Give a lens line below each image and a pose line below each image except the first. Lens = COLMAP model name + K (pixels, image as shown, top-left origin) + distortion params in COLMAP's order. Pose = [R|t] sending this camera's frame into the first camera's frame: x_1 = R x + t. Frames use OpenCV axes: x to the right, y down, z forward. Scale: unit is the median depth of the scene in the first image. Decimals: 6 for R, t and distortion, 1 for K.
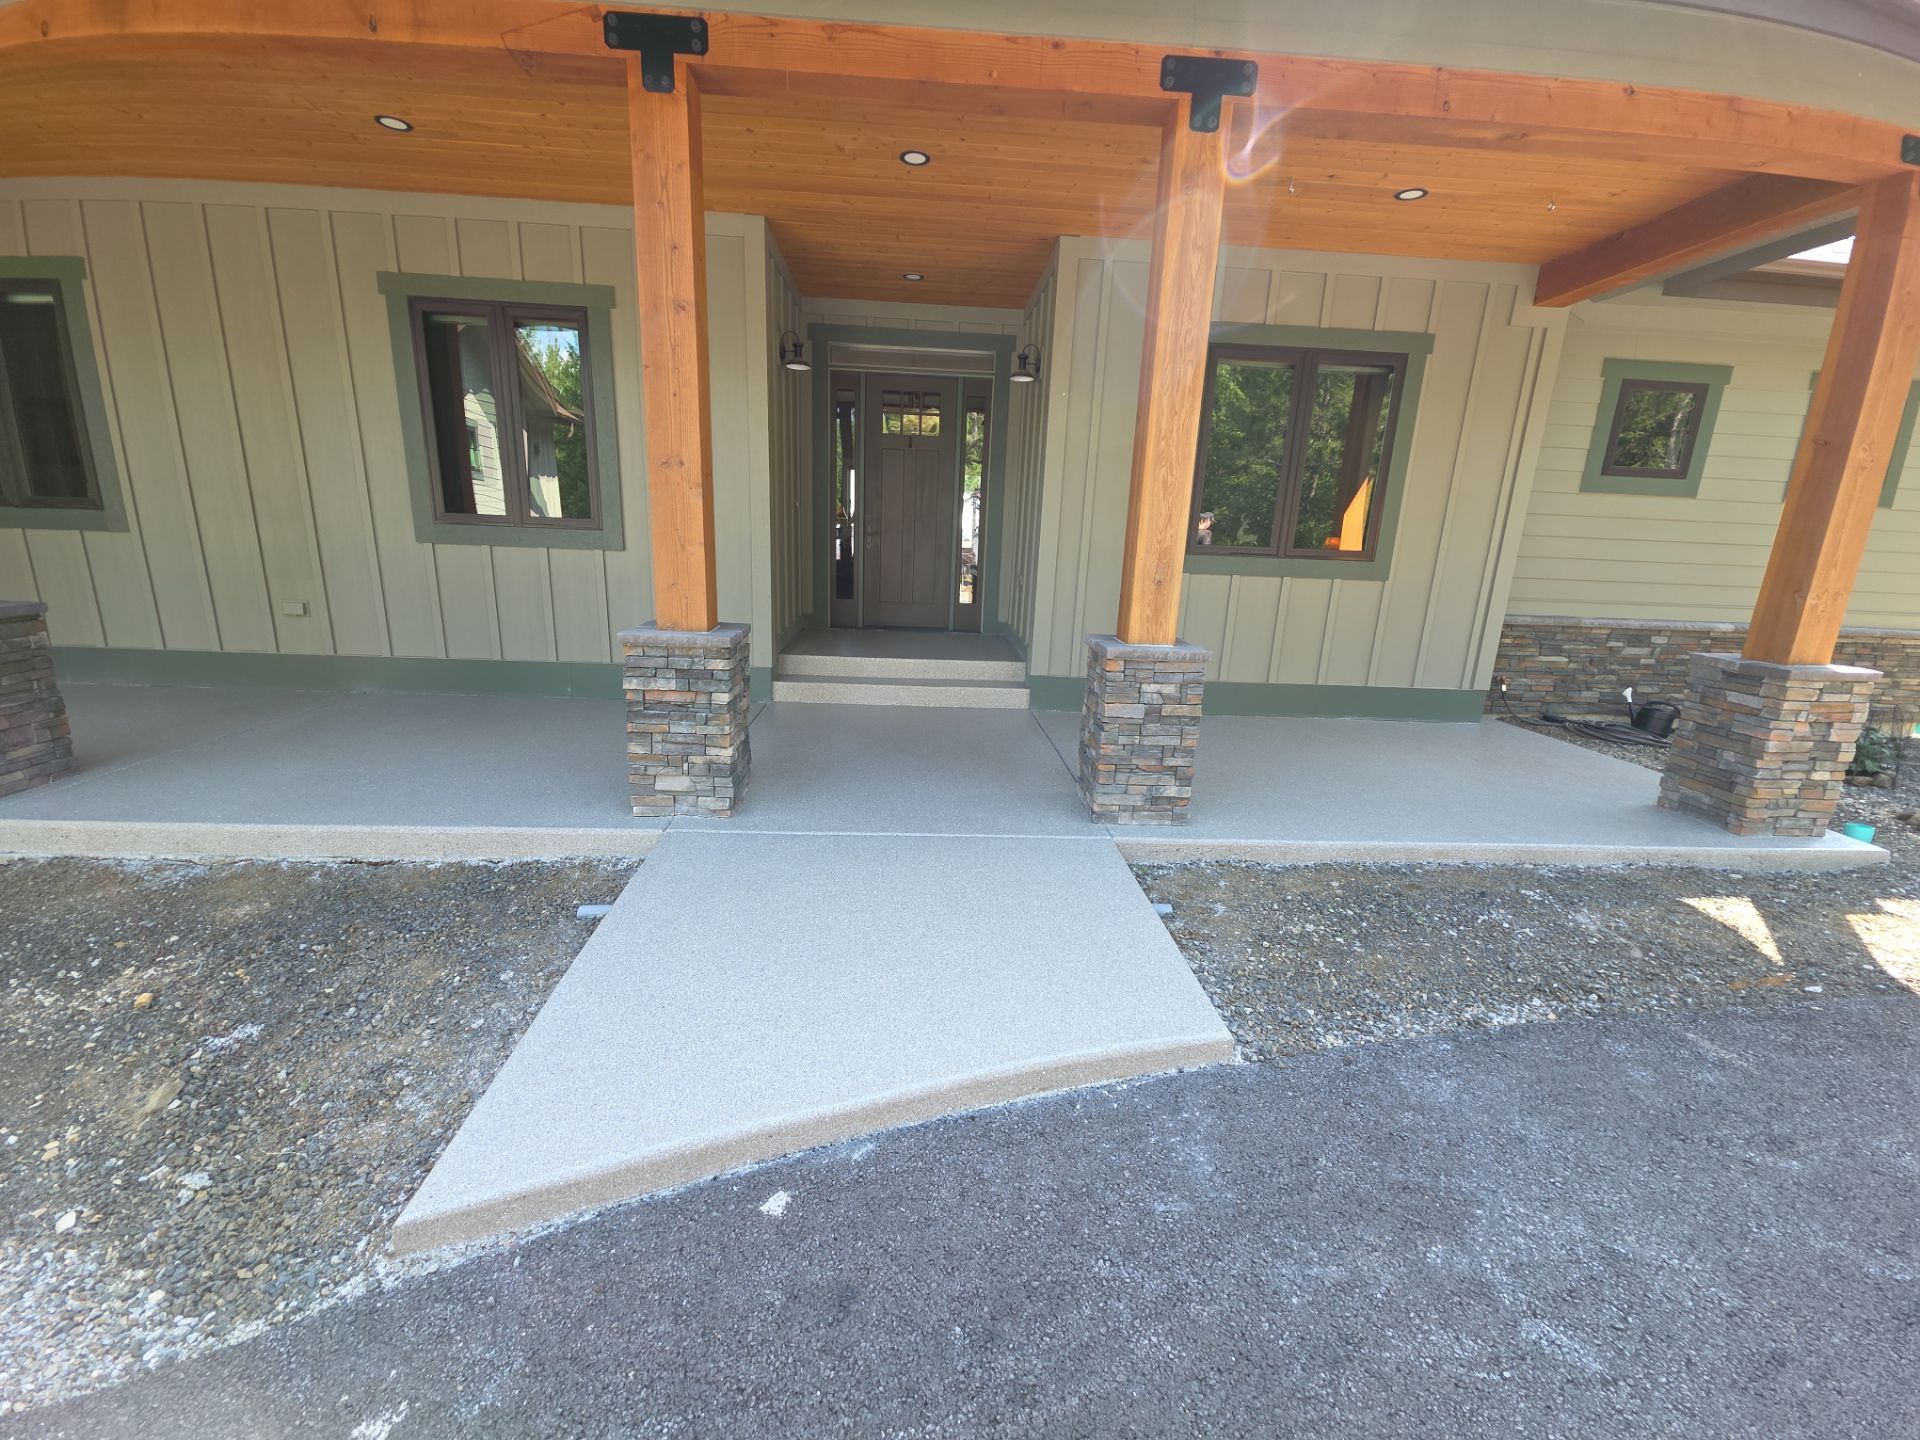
lens RADIAL K [[759.4, 0, 954.7], [0, 759.4, 716.3], [0, 0, 1]] dist [0.014659, -0.008633]
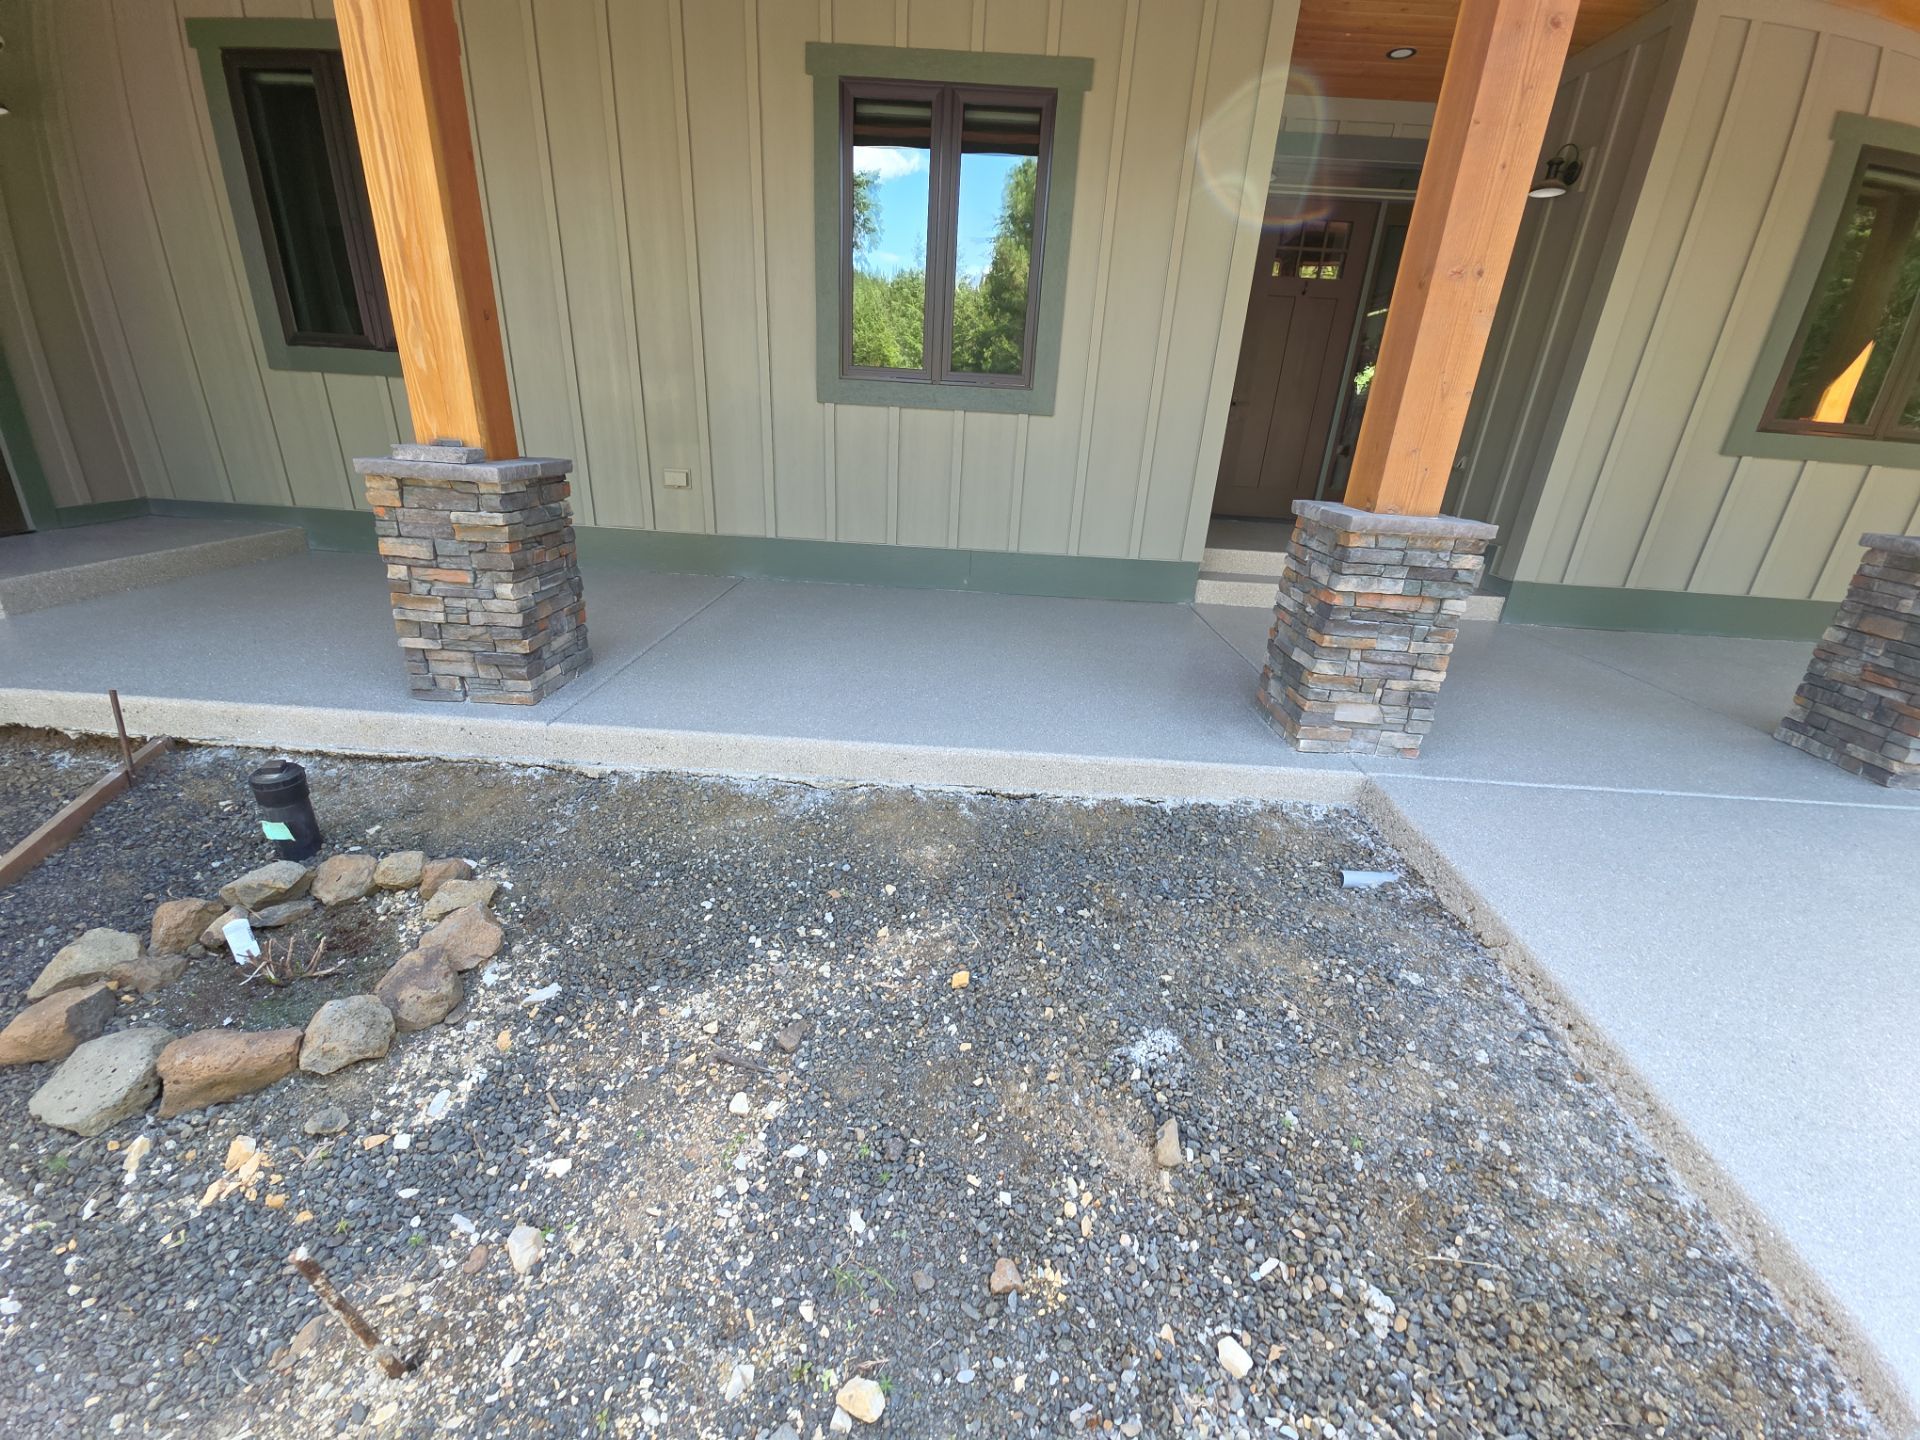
lens RADIAL K [[759.4, 0, 954.8], [0, 759.4, 717.2], [0, 0, 1]] dist [0.014659, -0.008633]
pose [[0.996325, 0.044611, -0.073122, -0.729515], [-0.034147, 0.989763, 0.138577, -0.003153], [0.078556, -0.135571, 0.987648, 0.186834]]
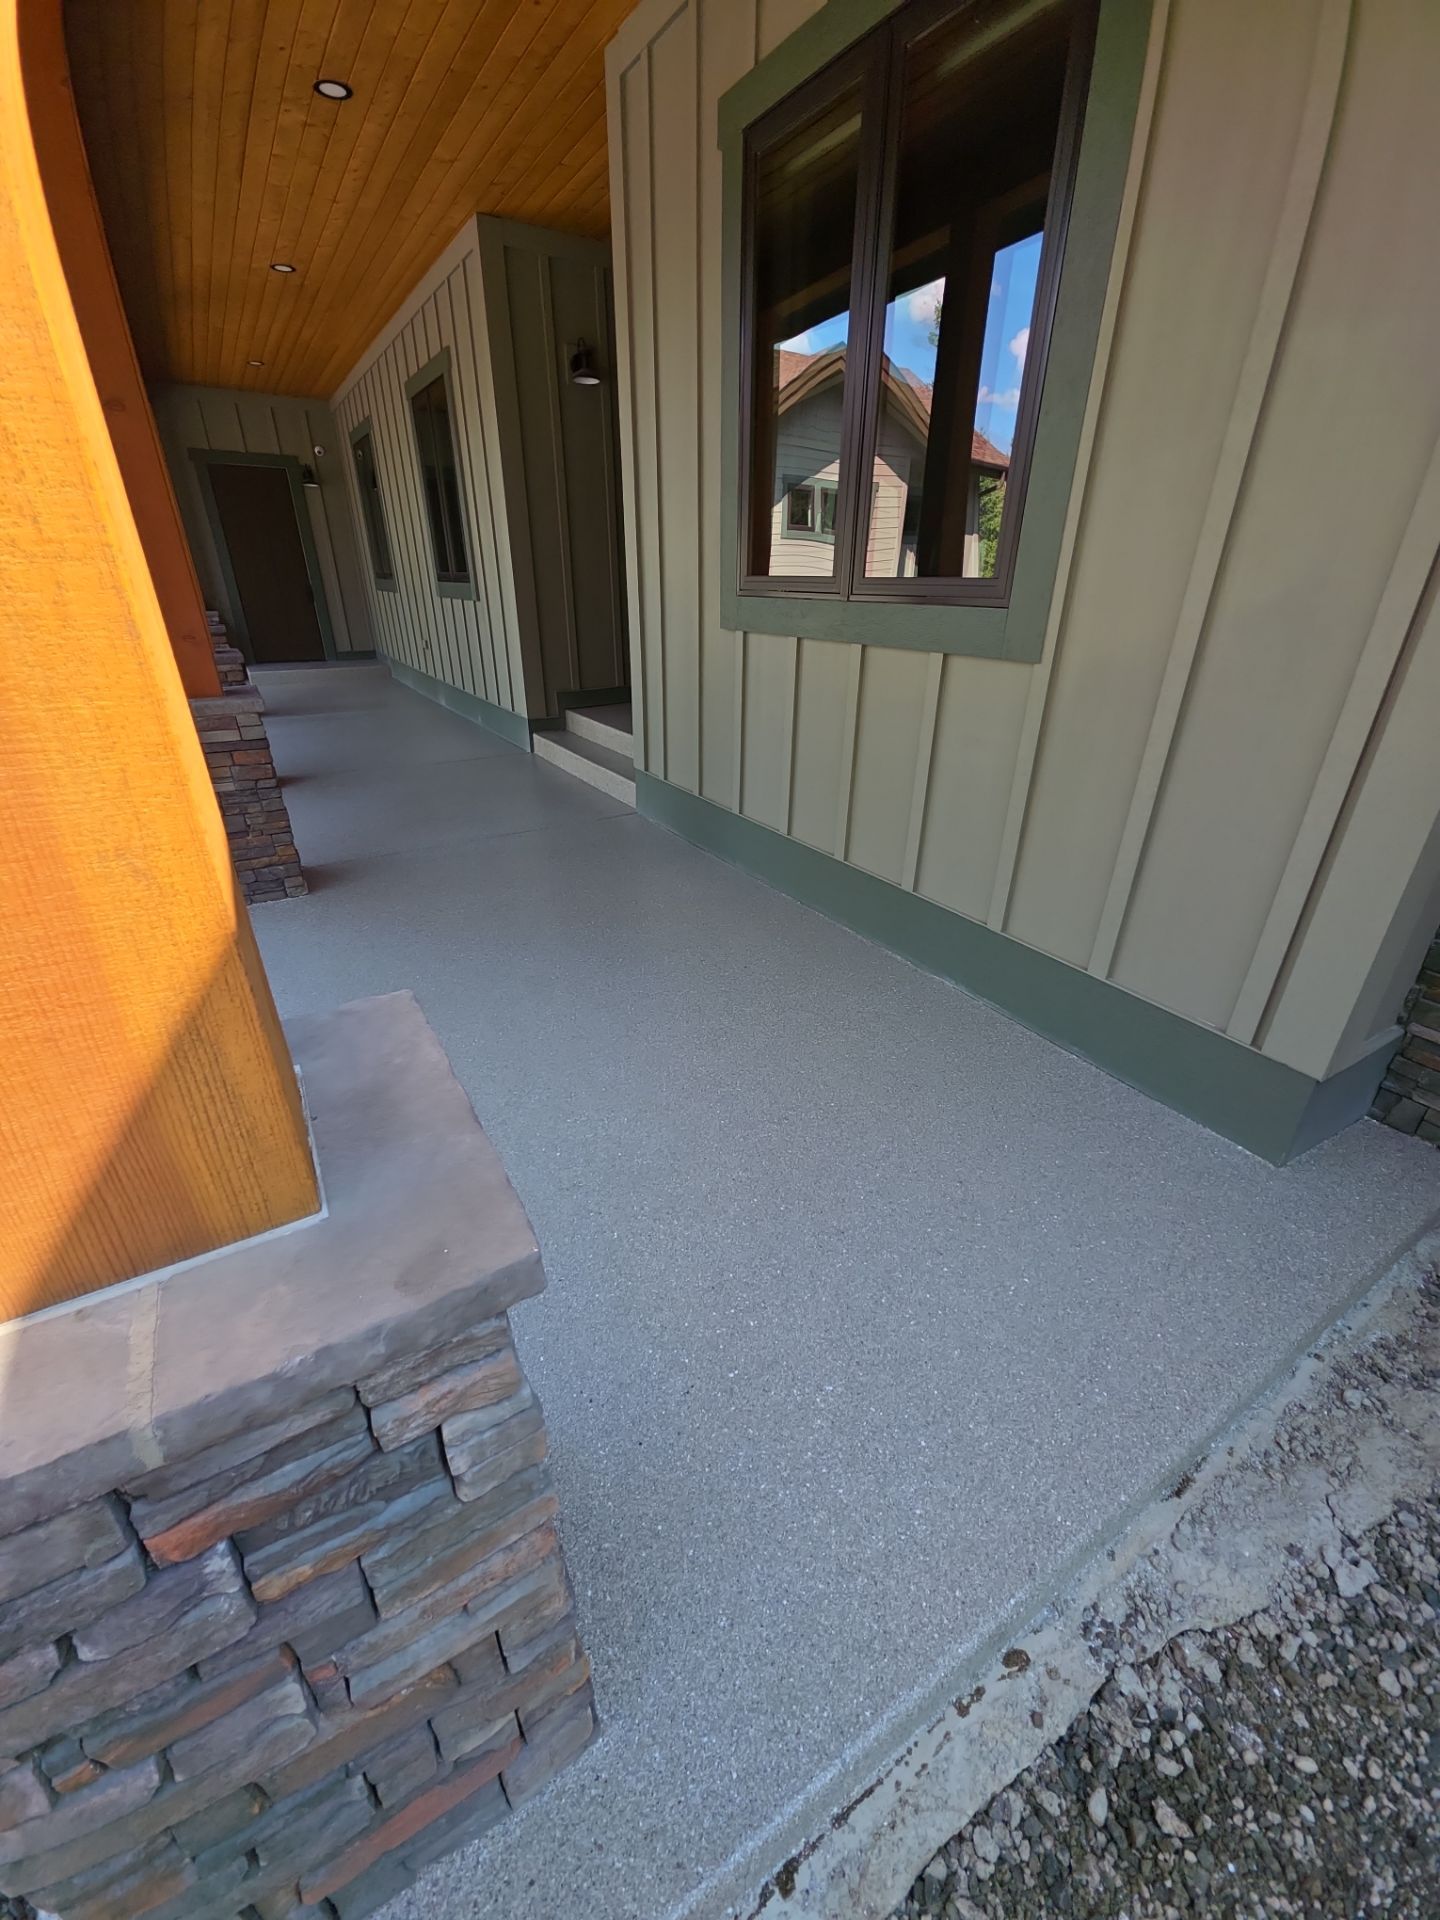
lens RADIAL K [[759.4, 0, 727.7], [0, 759.4, 956.6], [0, 0, 1]] dist [0.014659, -0.008633]
pose [[0.483595, 0.358619, -0.798454, 1.397632], [-0.197106, 0.933402, 0.299850, -0.209453], [0.852810, 0.012374, 0.522075, 1.125728]]
